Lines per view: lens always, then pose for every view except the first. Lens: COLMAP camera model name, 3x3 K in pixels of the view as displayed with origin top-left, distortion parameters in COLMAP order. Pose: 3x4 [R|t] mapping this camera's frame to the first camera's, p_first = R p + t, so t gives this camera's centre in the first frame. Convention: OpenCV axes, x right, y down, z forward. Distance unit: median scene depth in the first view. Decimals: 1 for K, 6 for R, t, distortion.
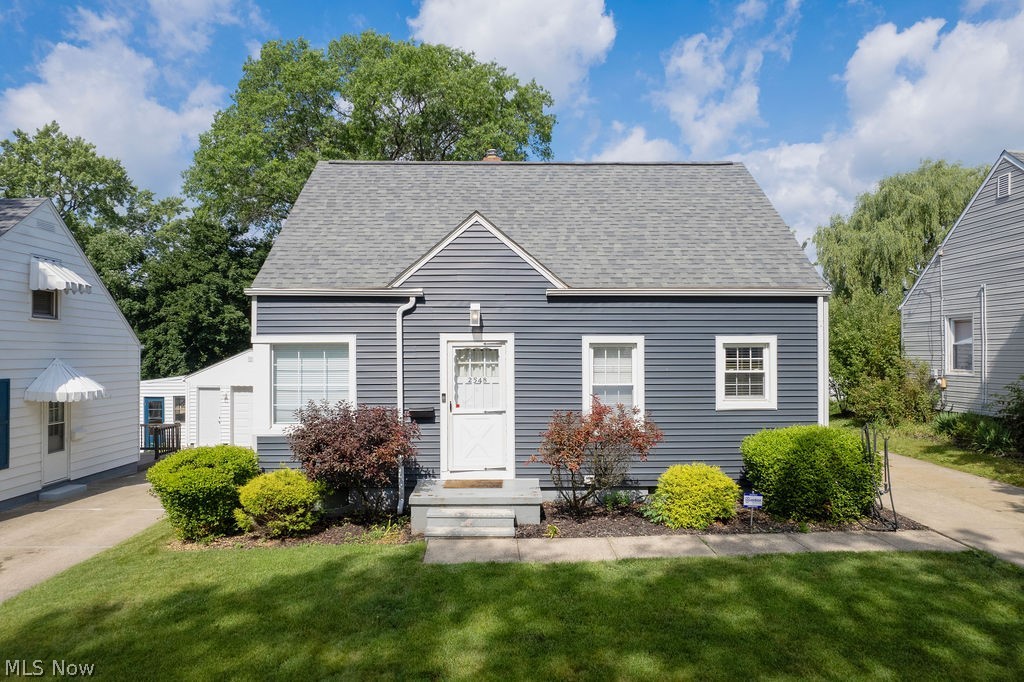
lens RADIAL K [[655.0, 0, 512.0], [0, 655.0, 341.0], [0, 0, 1]] dist [-0.035907, 0.028291]
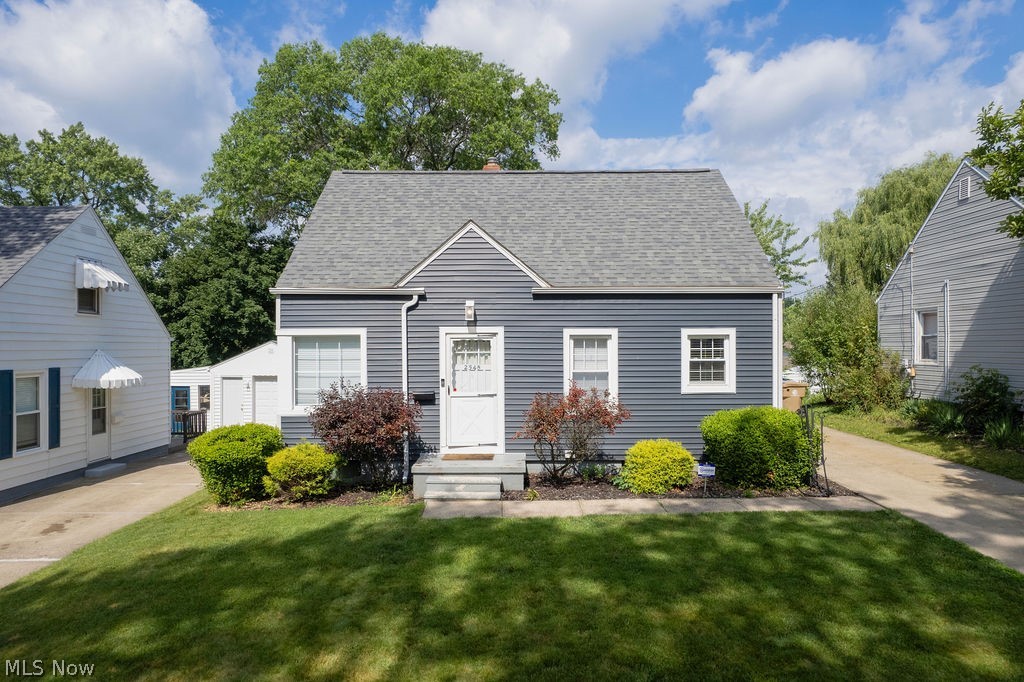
lens RADIAL K [[650.4, 0, 512.0], [0, 650.4, 341.0], [0, 0, 1]] dist [-0.001282, -0.000668]
pose [[0.999774, -0.001210, -0.021238, 0.037930], [0.001455, 0.999932, 0.011562, 0.000358], [0.021223, -0.011590, 0.999708, -0.127149]]
